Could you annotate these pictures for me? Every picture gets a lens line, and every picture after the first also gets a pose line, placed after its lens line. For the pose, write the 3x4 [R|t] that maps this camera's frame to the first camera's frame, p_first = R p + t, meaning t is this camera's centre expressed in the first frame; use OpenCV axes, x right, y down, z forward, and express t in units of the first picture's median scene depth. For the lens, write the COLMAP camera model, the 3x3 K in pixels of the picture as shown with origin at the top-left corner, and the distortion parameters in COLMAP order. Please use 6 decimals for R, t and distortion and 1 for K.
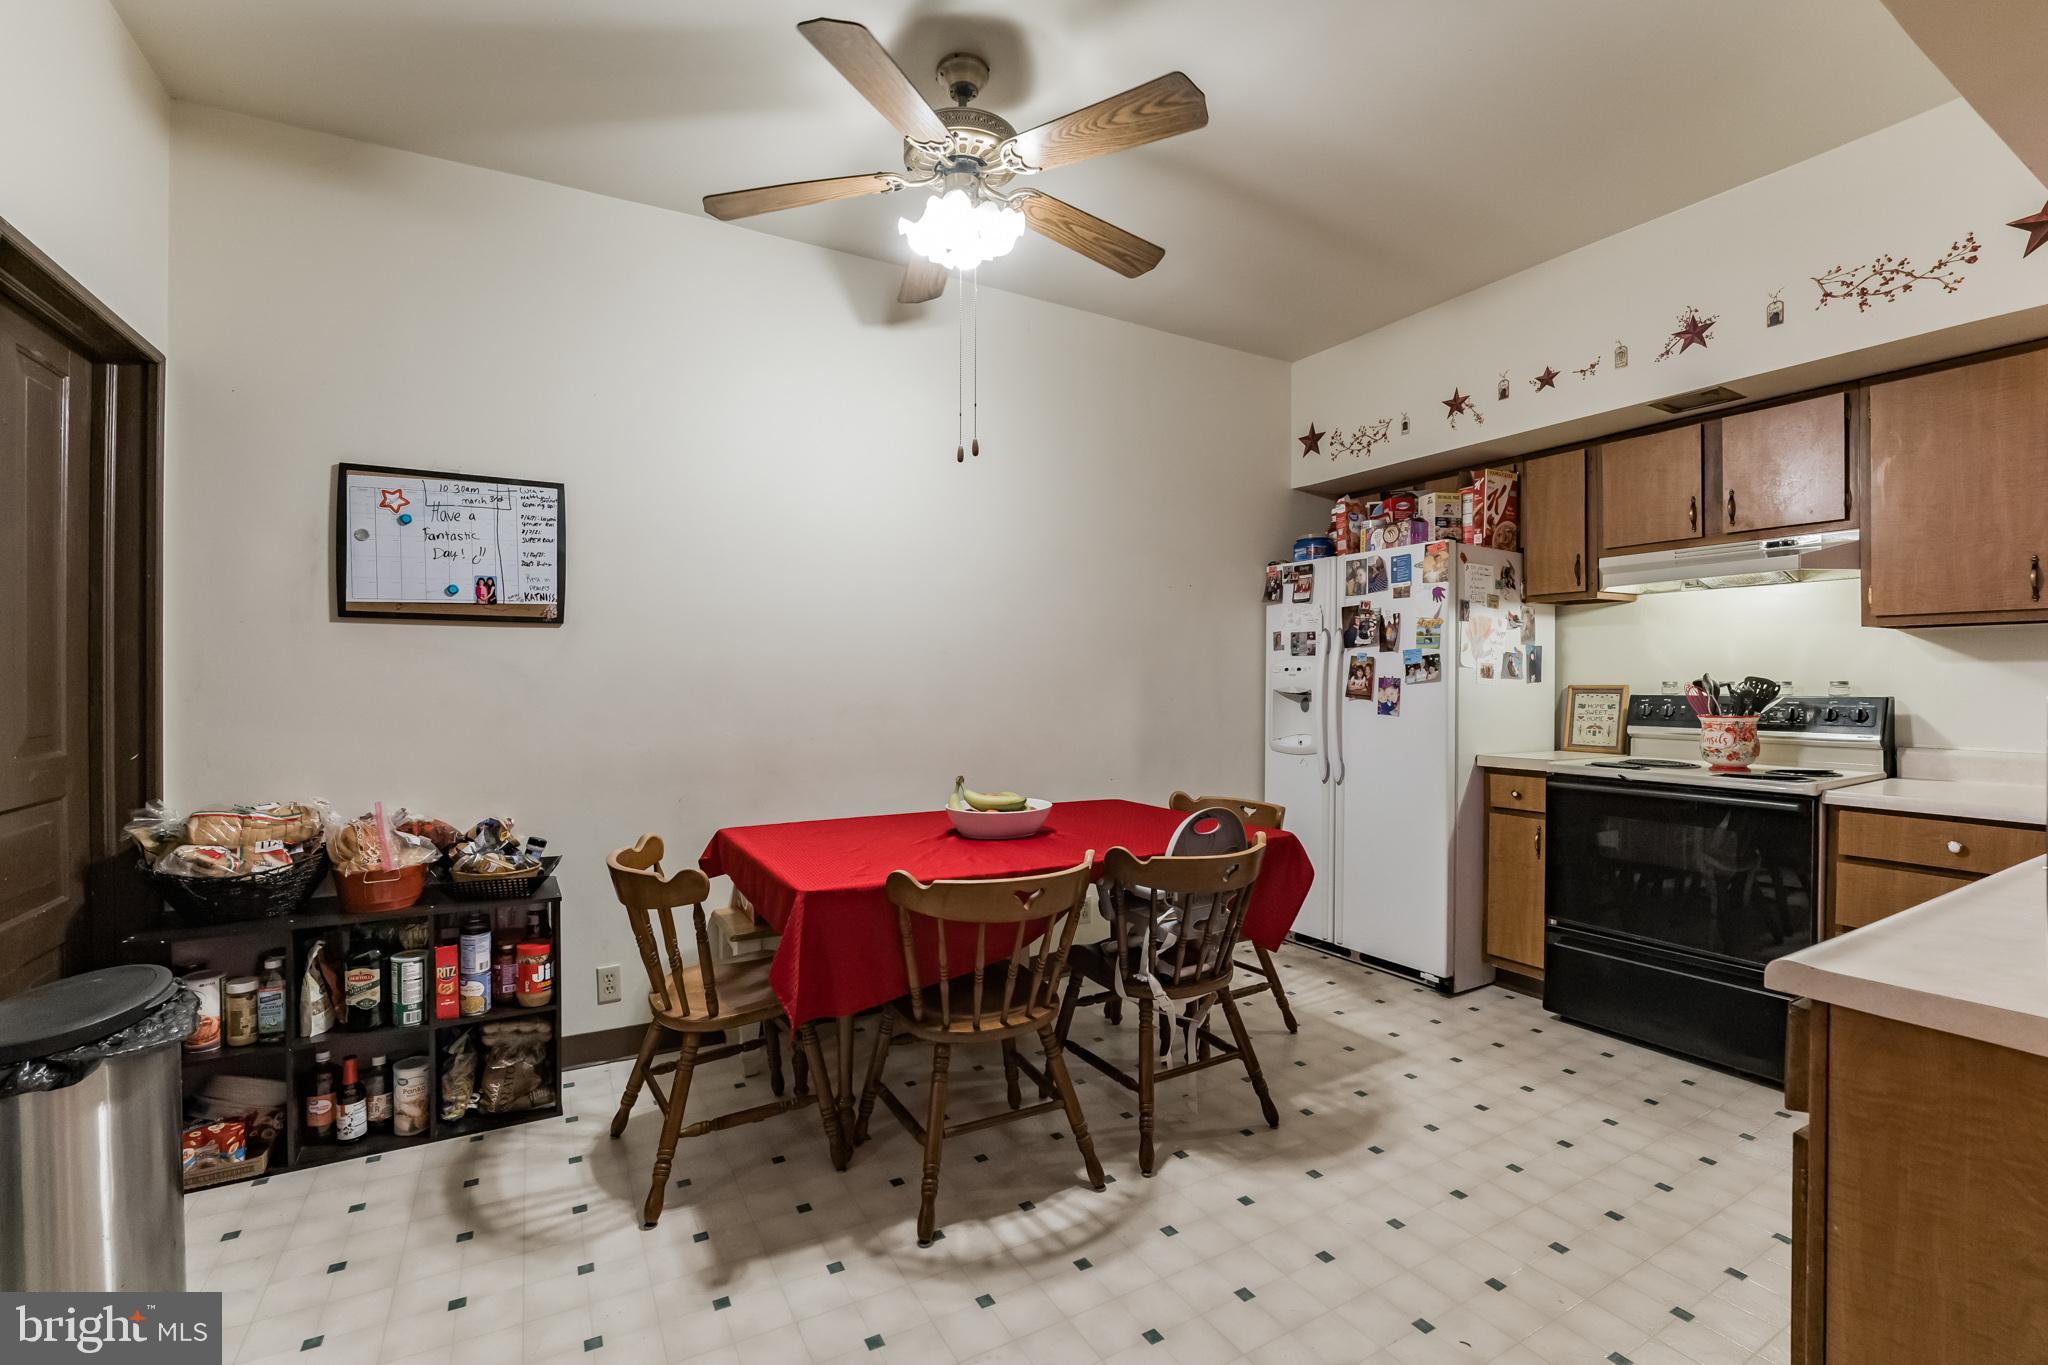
lens RADIAL K [[861.4, 0, 990.4], [0, 861.4, 685.7], [0, 0, 1]] dist [-0.022756, 0.000347]
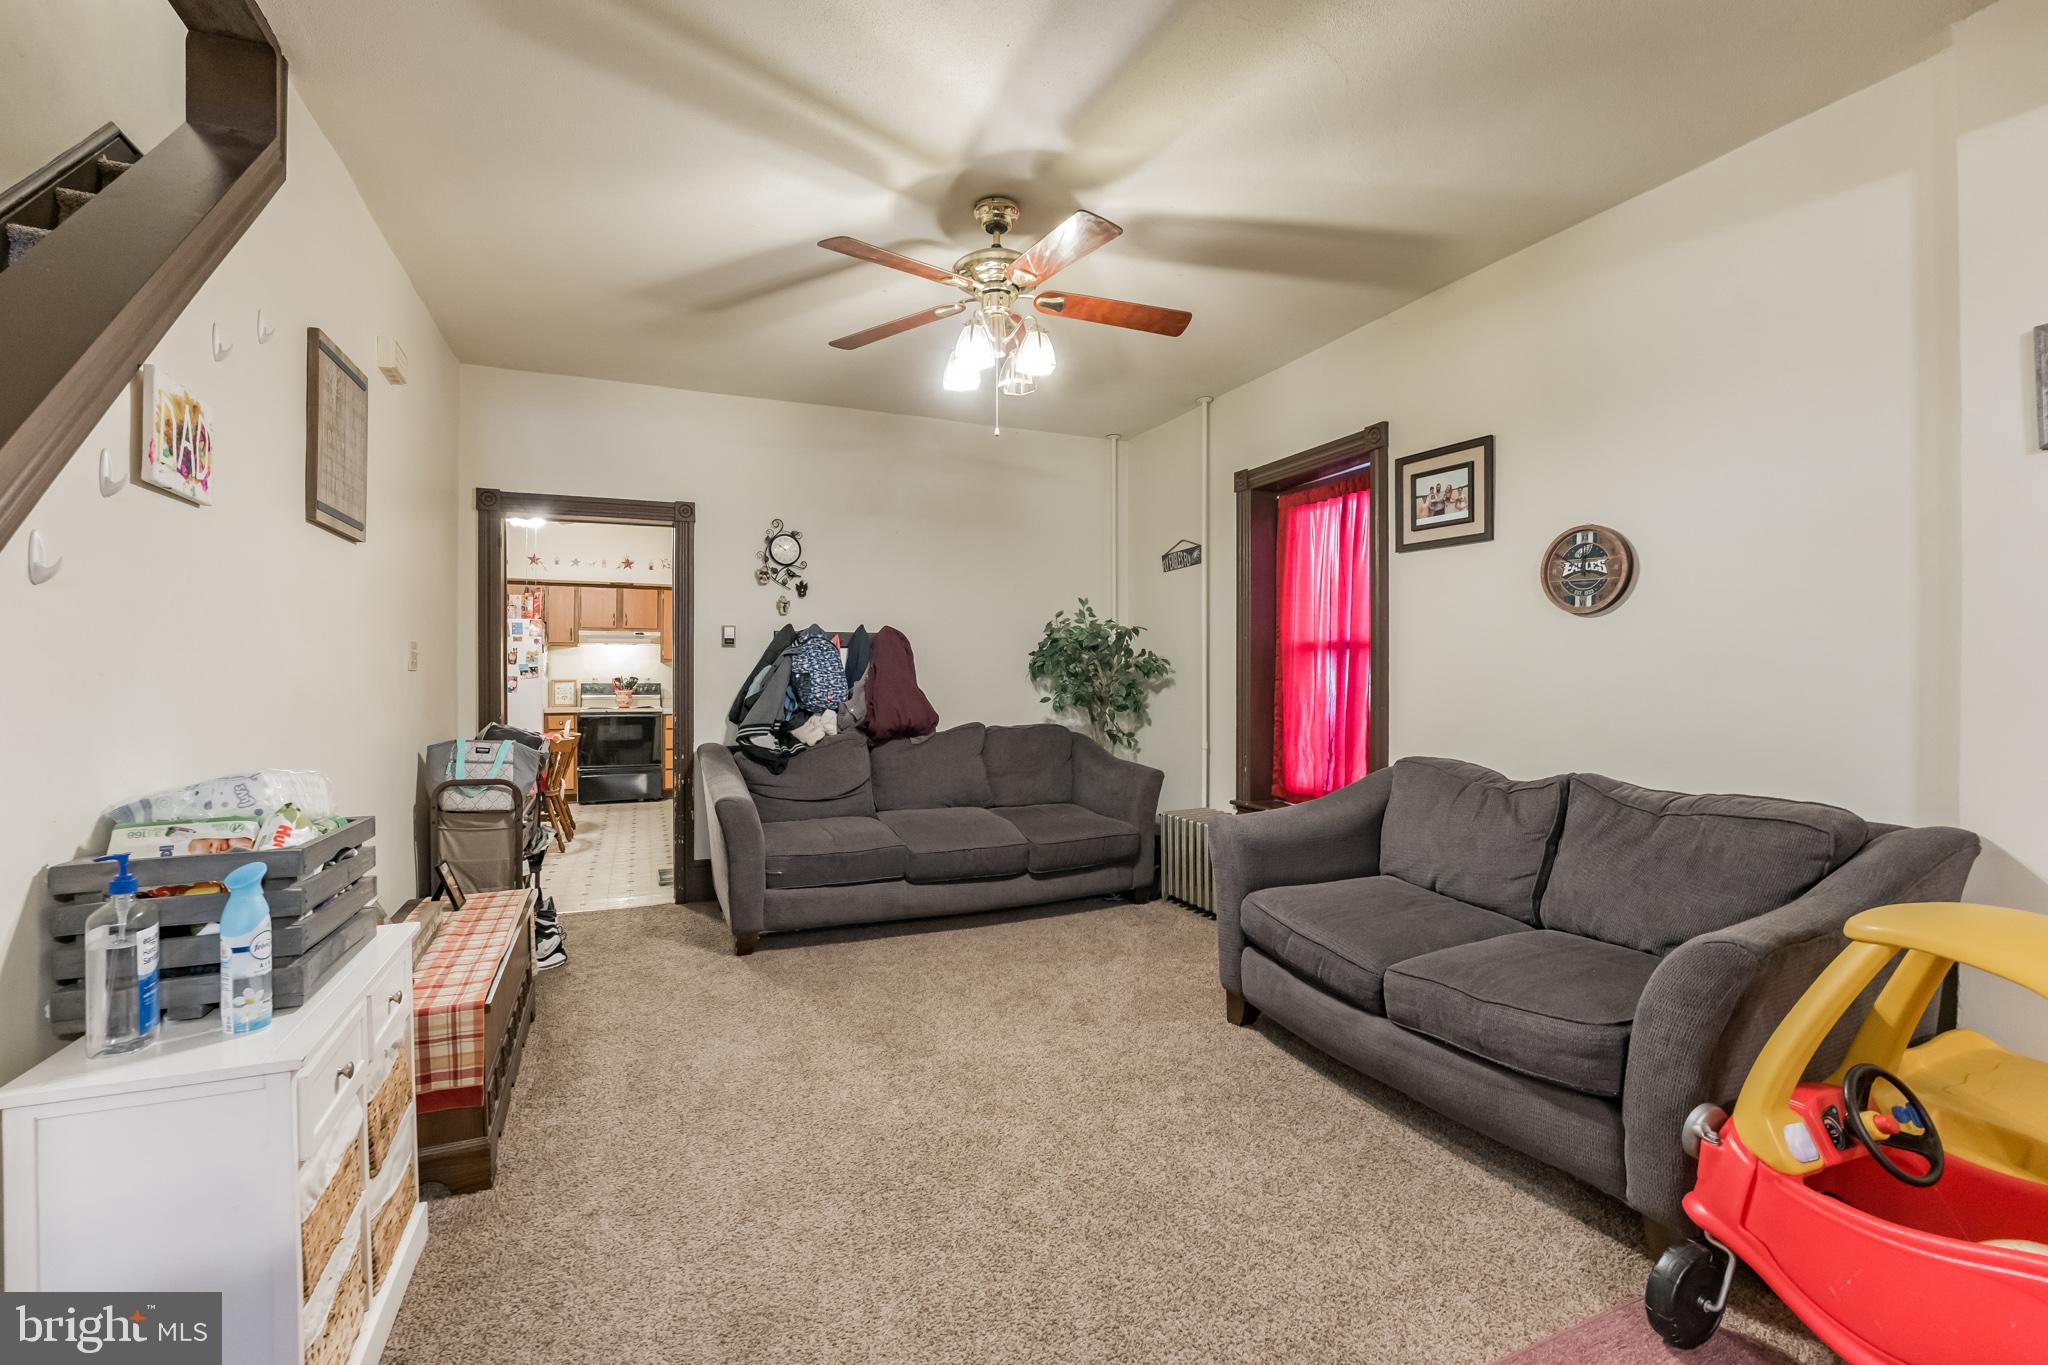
lens RADIAL K [[864.1, 0, 1028.2], [0, 864.1, 678.3], [0, 0, 1]] dist [-0.026136, 0.000482]
pose [[0.075067, 0.002349, 0.997176, -1.783944], [0.002871, 0.999993, -0.002572, 0.006242], [-0.997174, 0.003055, 0.075060, -0.557089]]
